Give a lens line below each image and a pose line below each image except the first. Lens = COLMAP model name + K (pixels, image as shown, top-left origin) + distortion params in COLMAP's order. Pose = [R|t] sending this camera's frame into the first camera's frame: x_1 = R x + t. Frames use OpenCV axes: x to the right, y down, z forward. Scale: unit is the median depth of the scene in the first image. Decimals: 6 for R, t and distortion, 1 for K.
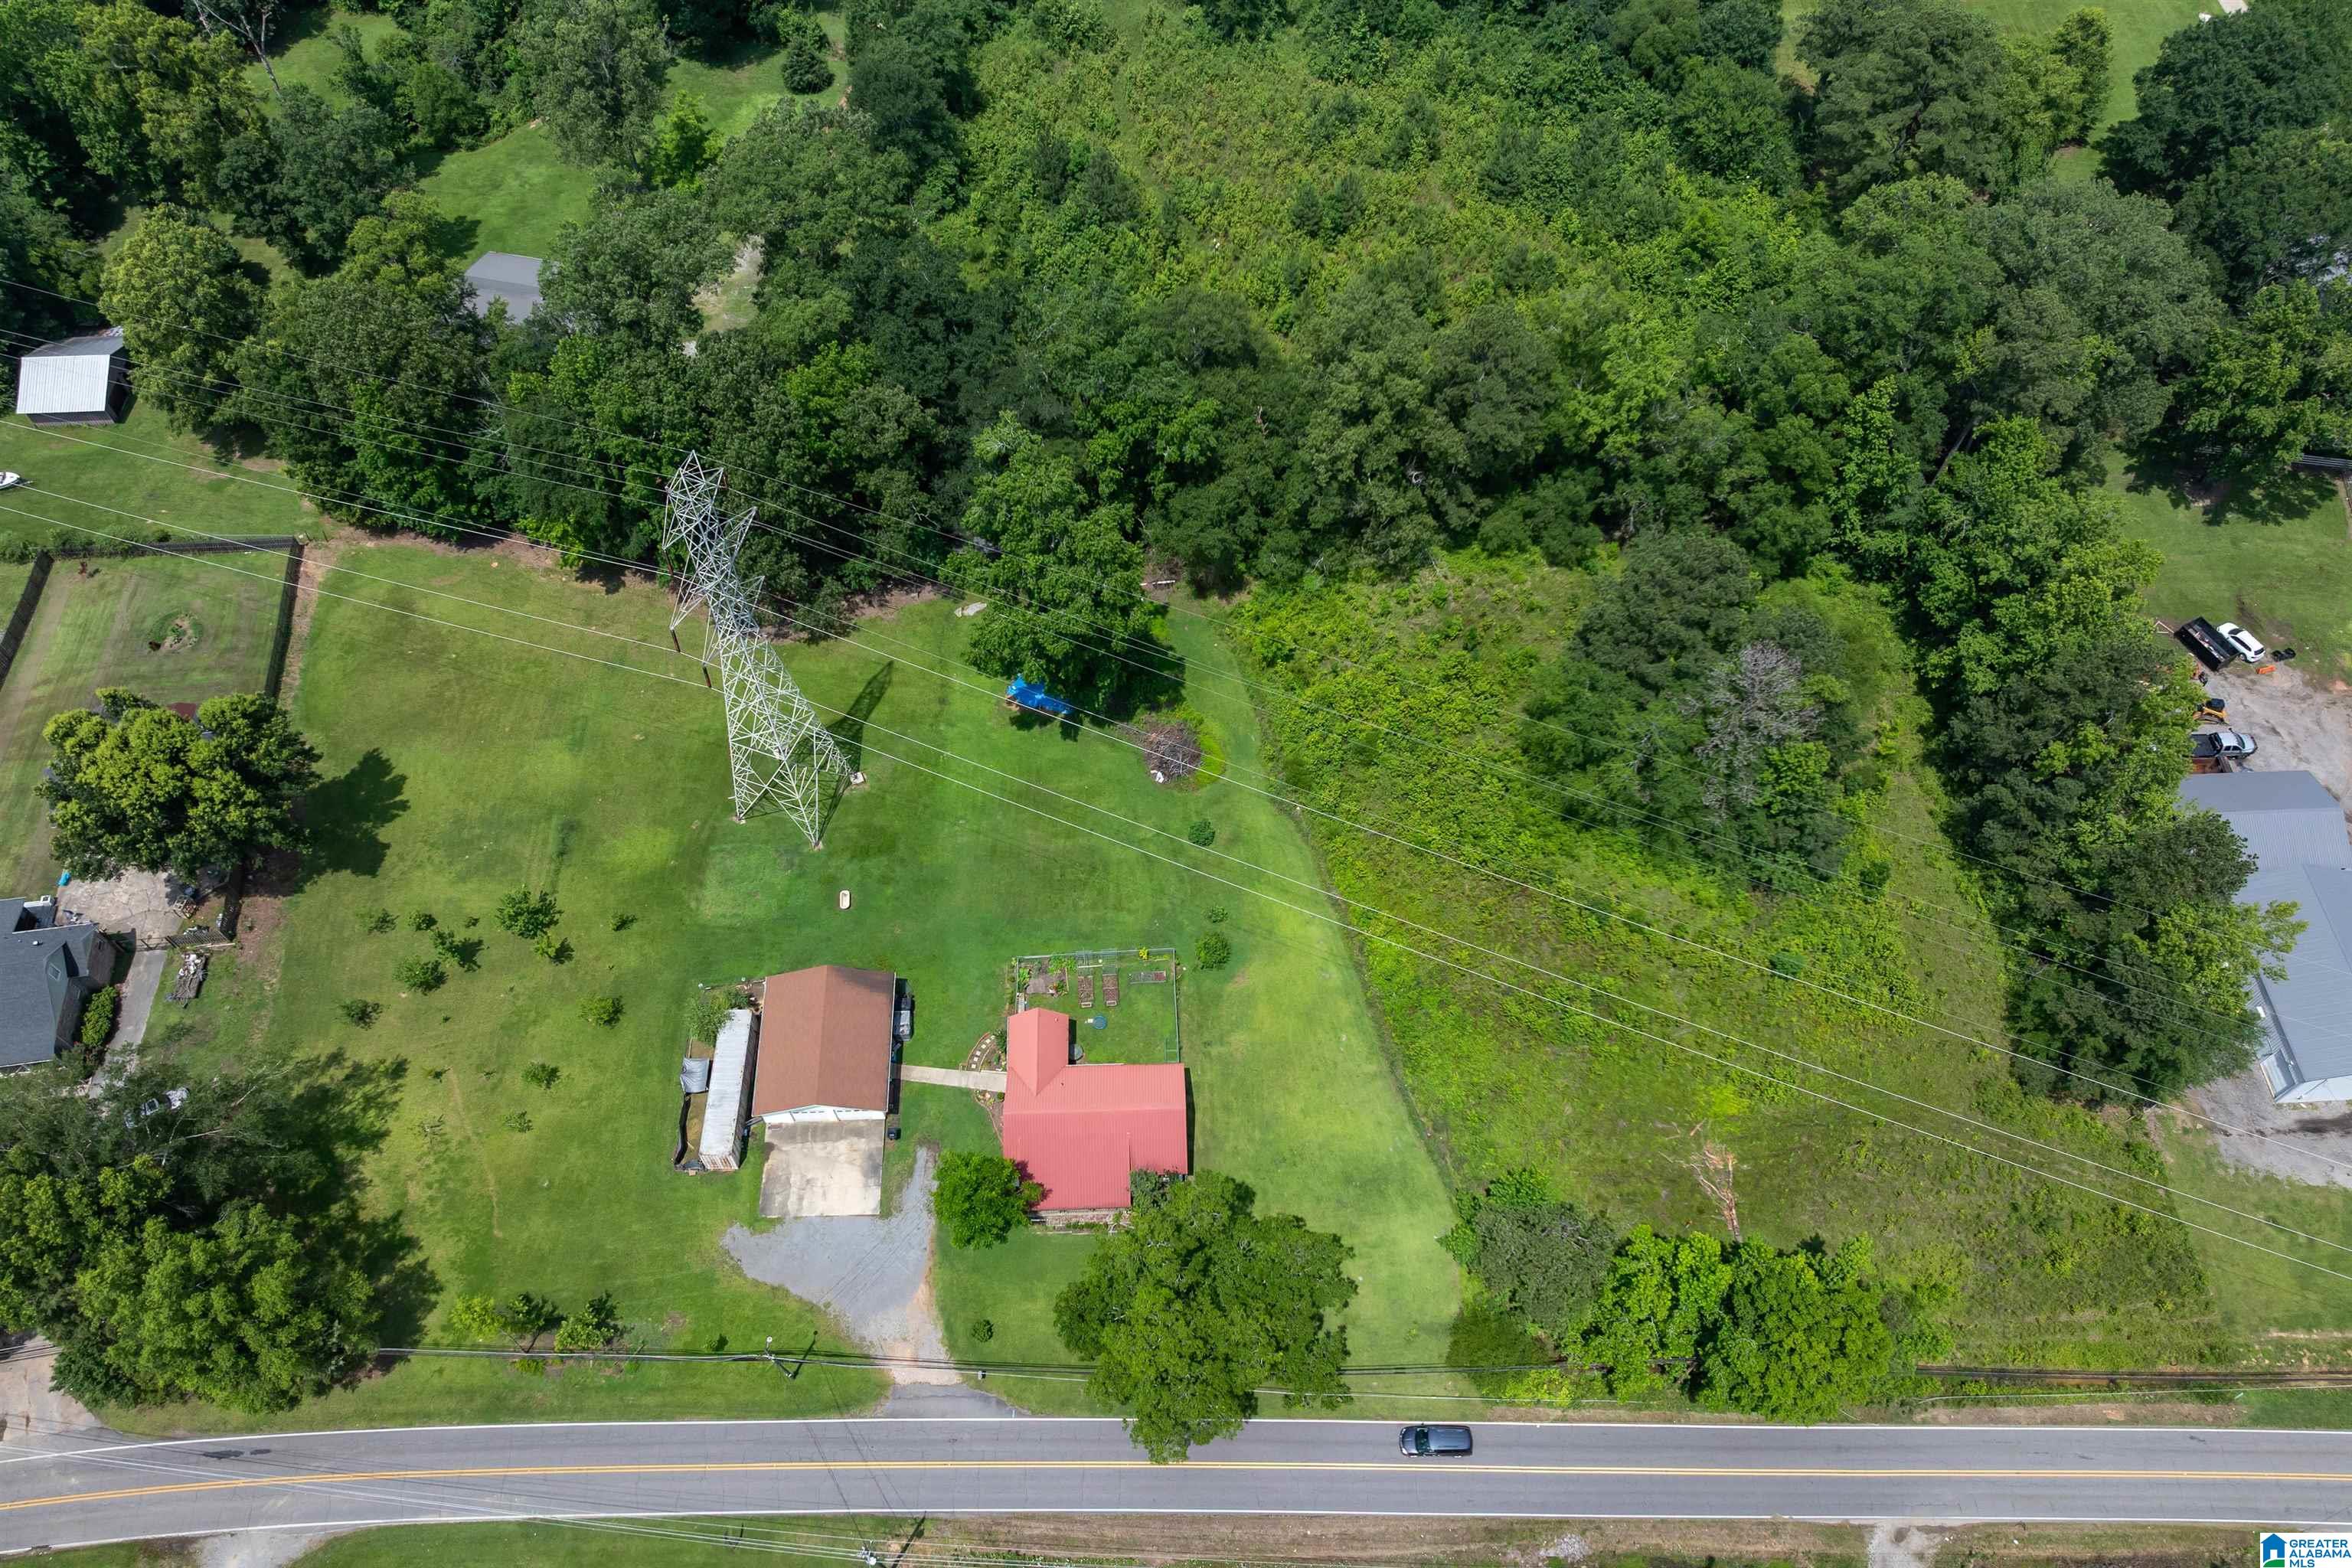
lens RADIAL K [[1647.1, 0, 1187.7], [0, 1647.1, 703.4], [0, 0, 1]] dist [-0.035978, -0.002241]
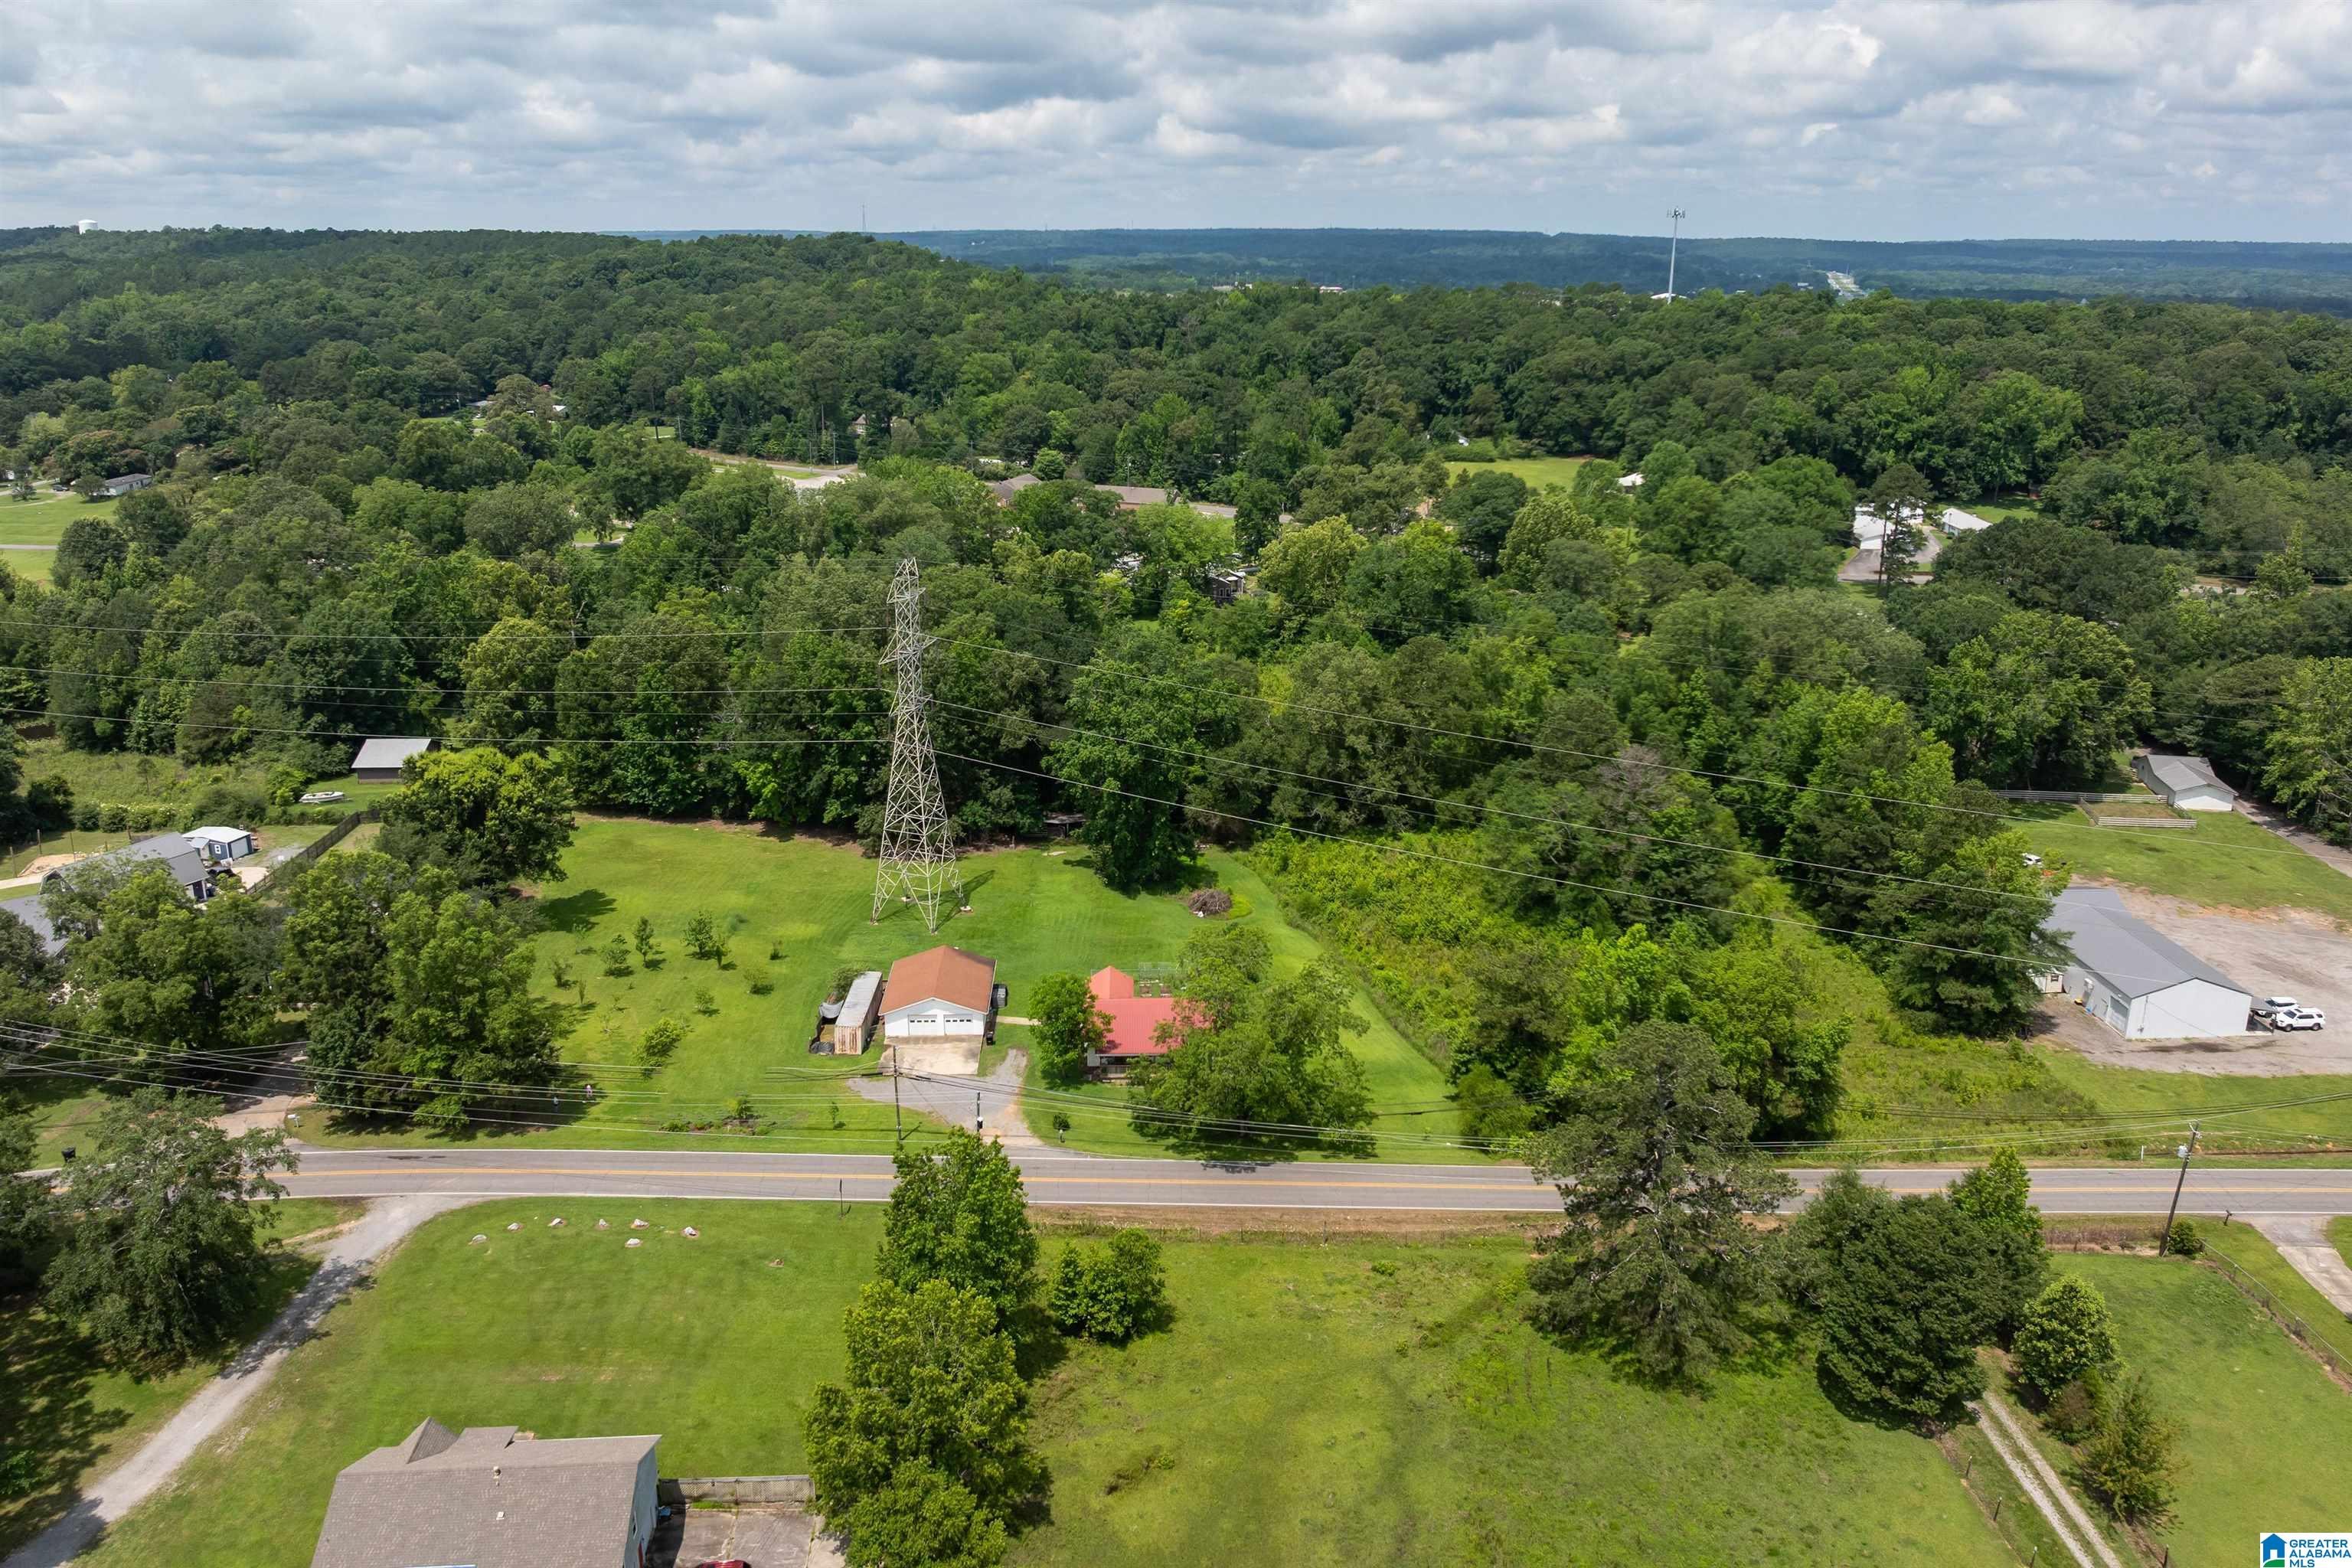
lens RADIAL K [[1647.1, 0, 1187.7], [0, 1647.1, 703.4], [0, 0, 1]] dist [-0.035978, -0.002241]
pose [[0.999991, -0.000133, 0.004304, -0.037132], [0.002901, 0.759443, -0.650568, 0.856891], [-0.003183, 0.650574, 0.759436, -0.090238]]
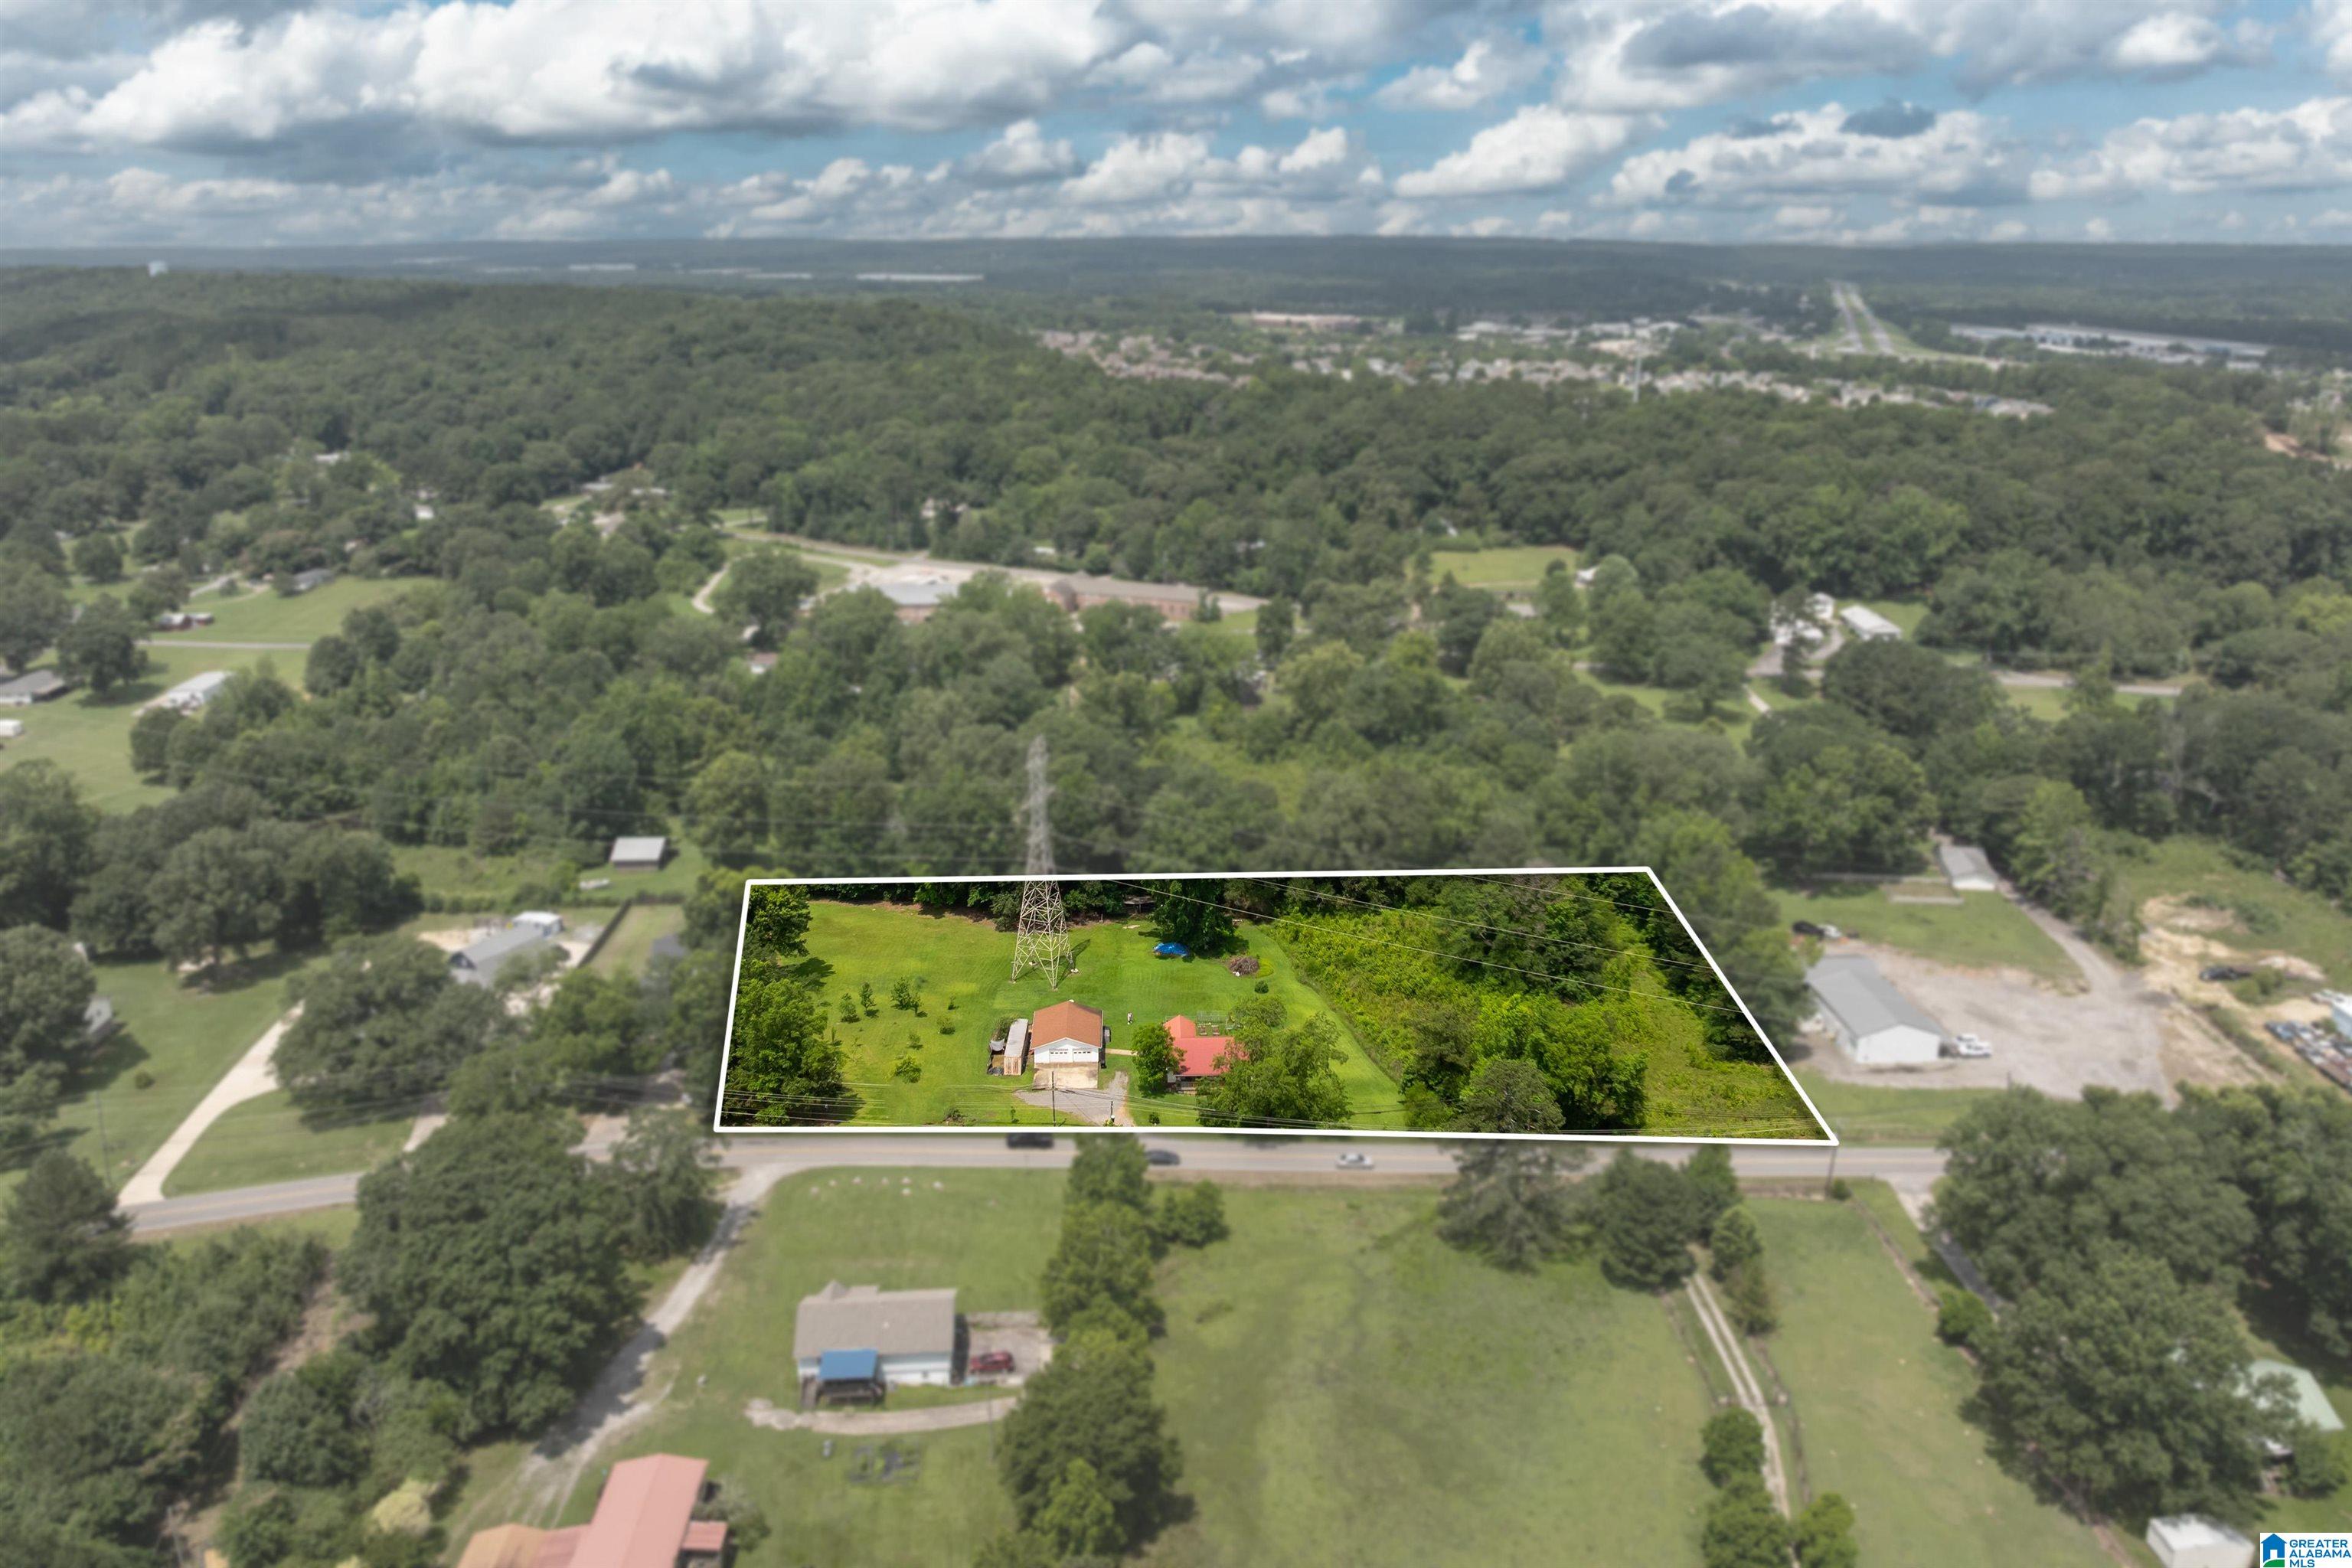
lens RADIAL K [[1635.9, 0, 1187.2], [0, 1635.9, 727.8], [0, 0, 1]] dist [-0.023369, -0.027517]
pose [[0.999967, -0.004380, -0.006866, -0.068192], [-0.001009, 0.769956, -0.638096, 1.140998], [0.008082, 0.638082, 0.769926, -0.671482]]
